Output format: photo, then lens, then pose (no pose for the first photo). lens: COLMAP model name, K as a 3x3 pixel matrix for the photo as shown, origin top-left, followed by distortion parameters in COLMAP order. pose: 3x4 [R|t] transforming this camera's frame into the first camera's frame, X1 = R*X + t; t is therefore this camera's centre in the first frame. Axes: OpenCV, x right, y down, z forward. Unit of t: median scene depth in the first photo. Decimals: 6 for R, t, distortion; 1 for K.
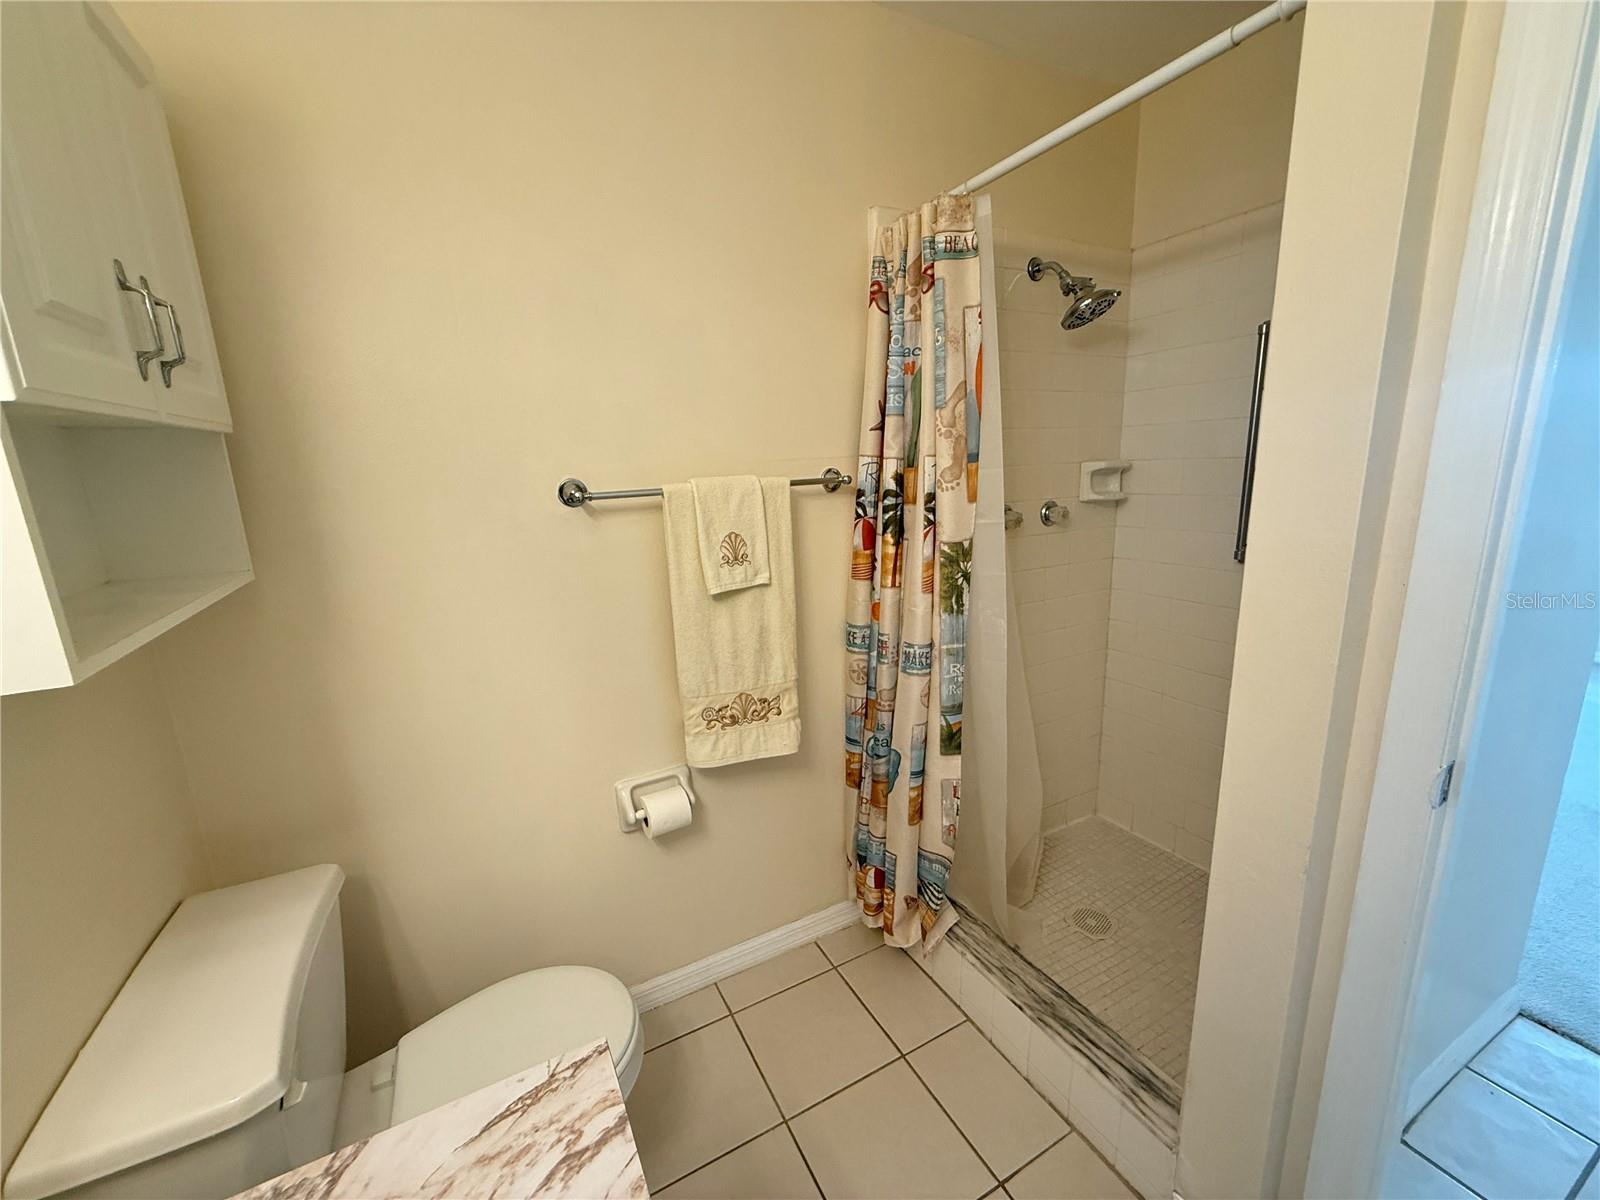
lens RADIAL K [[641.1, 0, 807.7], [0, 641.1, 601.3], [0, 0, 1]] dist [0.002649, -0.001081]
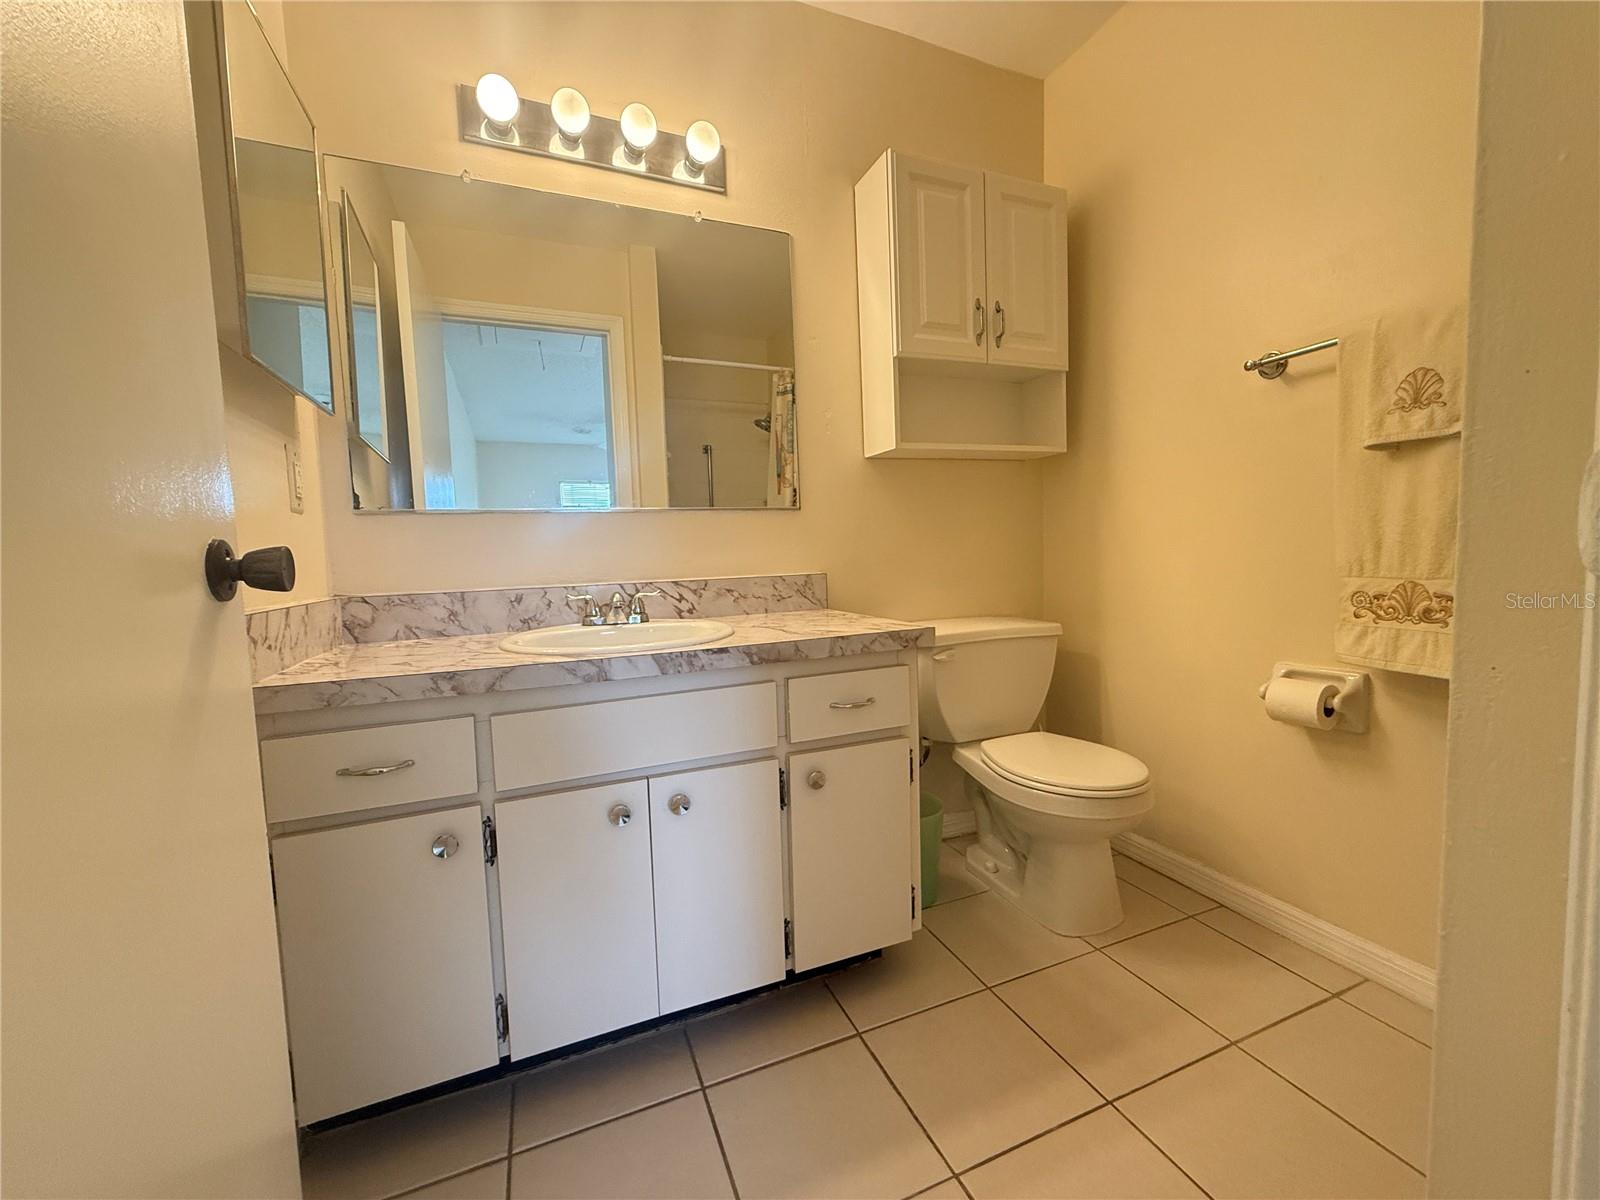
lens RADIAL K [[641.1, 0, 793.4], [0, 641.1, 608.6], [0, 0, 1]] dist [0.002649, -0.001081]
pose [[-0.121640, 0.116724, -0.985687, 0.771604], [-0.179630, 0.974075, 0.137516, 0.206796], [0.976185, 0.193786, -0.097519, 0.362096]]
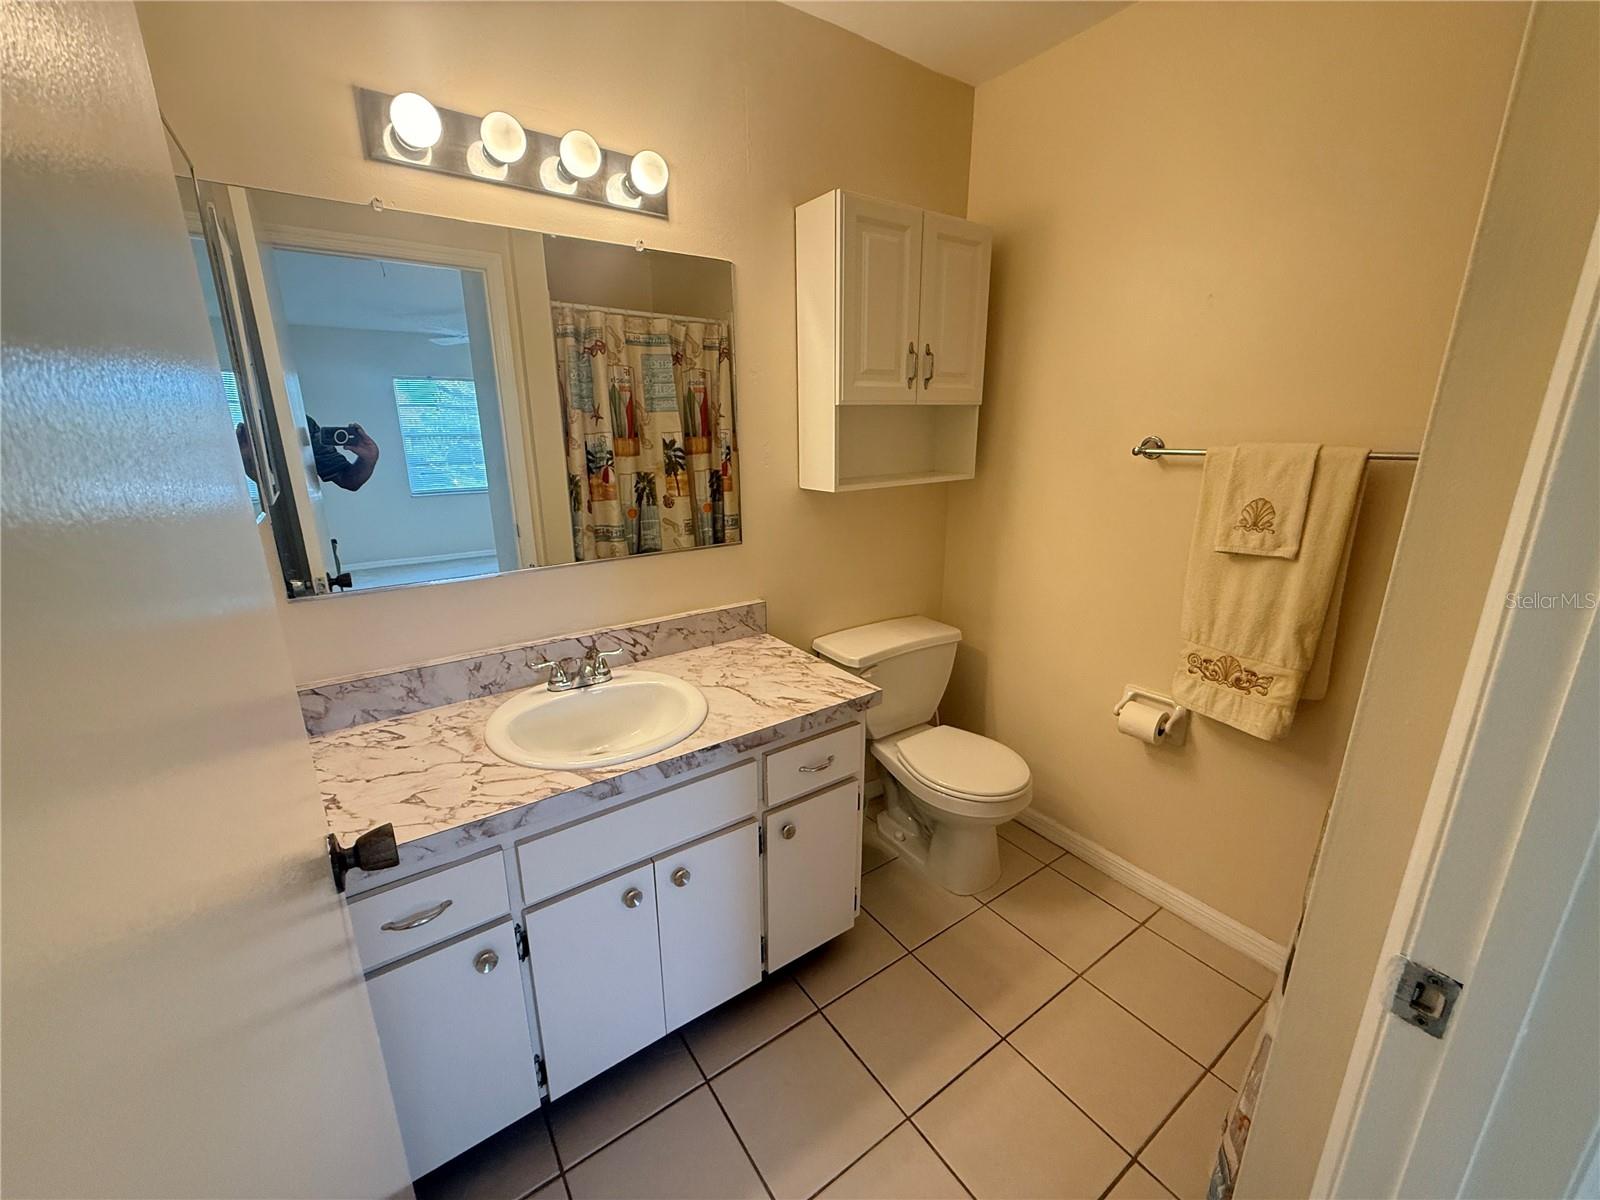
lens RADIAL K [[641.1, 0, 794.3], [0, 641.1, 608.0], [0, 0, 1]] dist [0.002649, -0.001081]
pose [[0.098771, 0.306276, -0.946805, 0.799823], [-0.214515, 0.935640, 0.280286, -0.068971], [0.971714, 0.175419, 0.158115, 0.143201]]
